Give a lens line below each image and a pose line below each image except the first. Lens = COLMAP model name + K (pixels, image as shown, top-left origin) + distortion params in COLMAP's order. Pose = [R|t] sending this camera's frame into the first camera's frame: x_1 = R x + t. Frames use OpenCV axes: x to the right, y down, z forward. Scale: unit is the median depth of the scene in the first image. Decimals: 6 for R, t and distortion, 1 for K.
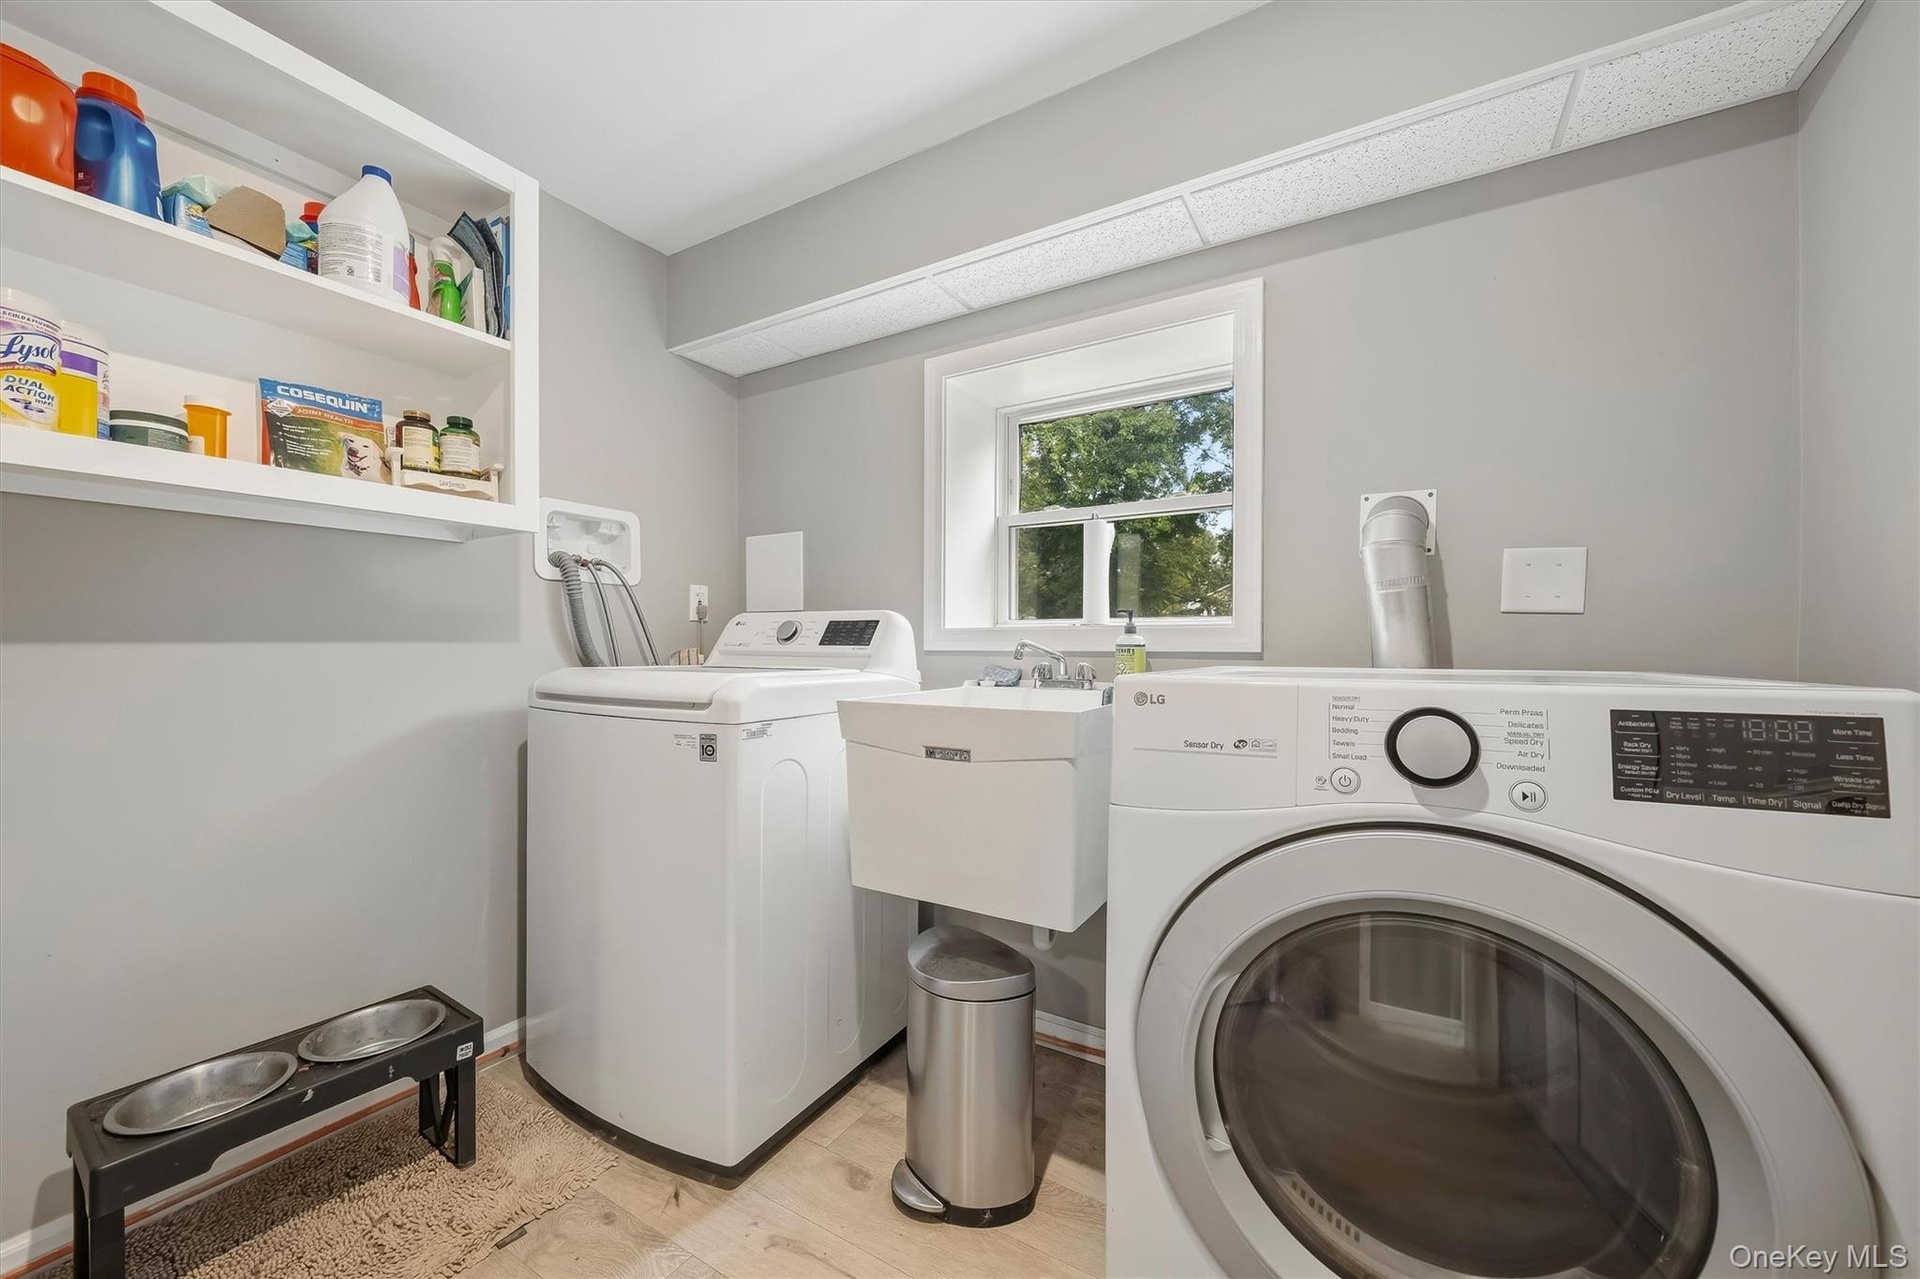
lens RADIAL K [[738.6, 0, 961.2], [0, 738.6, 651.4], [0, 0, 1]] dist [-0.001727, 0.000276]
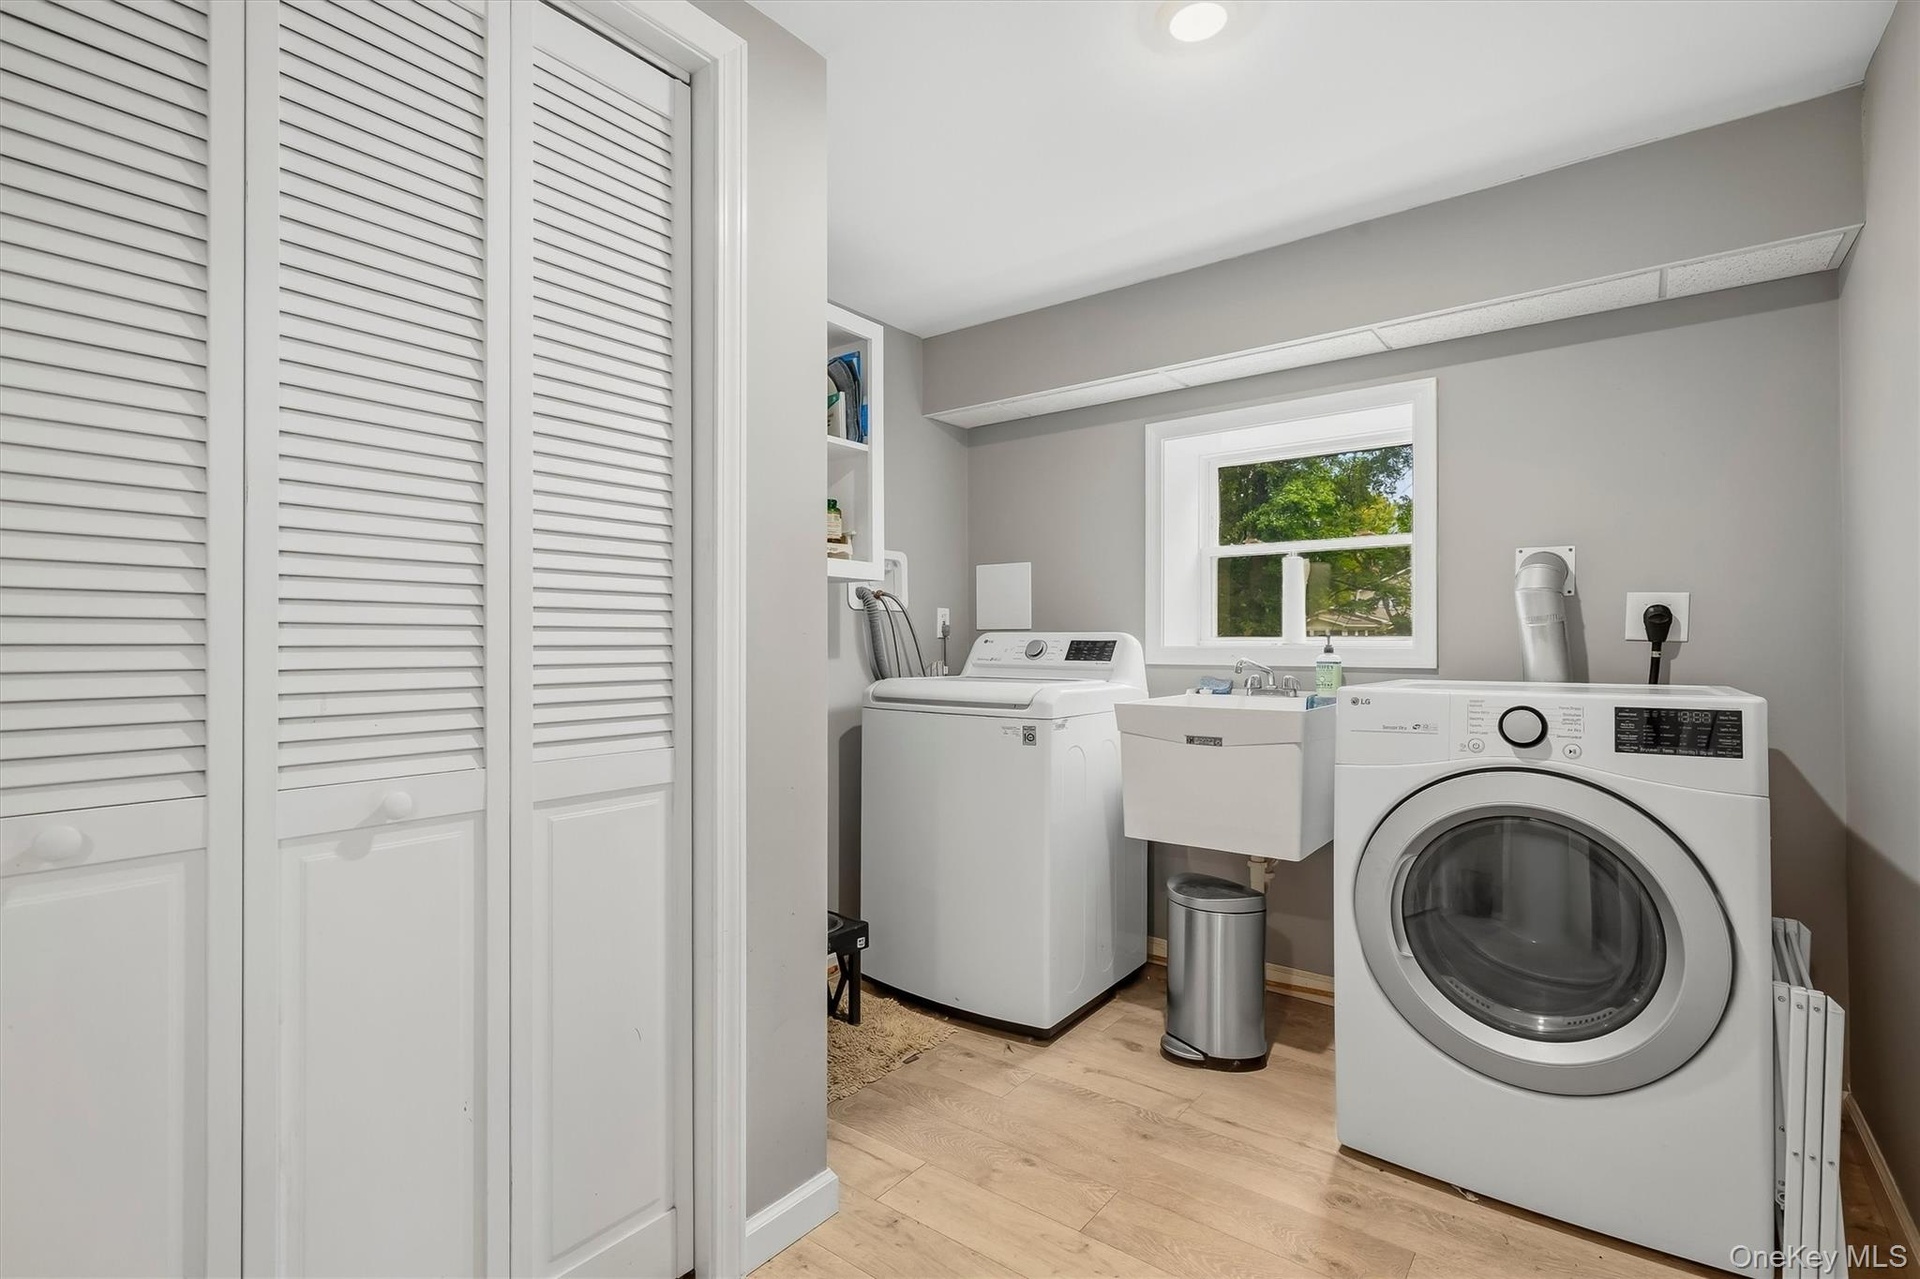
lens RADIAL K [[912.4, 0, 953.5], [0, 912.4, 637.0], [0, 0, 1]] dist [-0.000267, -0.000093]
pose [[0.993041, -0.001505, -0.117762, -0.267495], [-0.000443, 0.999864, -0.016514, -0.030427], [0.117771, 0.016451, 0.992905, -0.748640]]
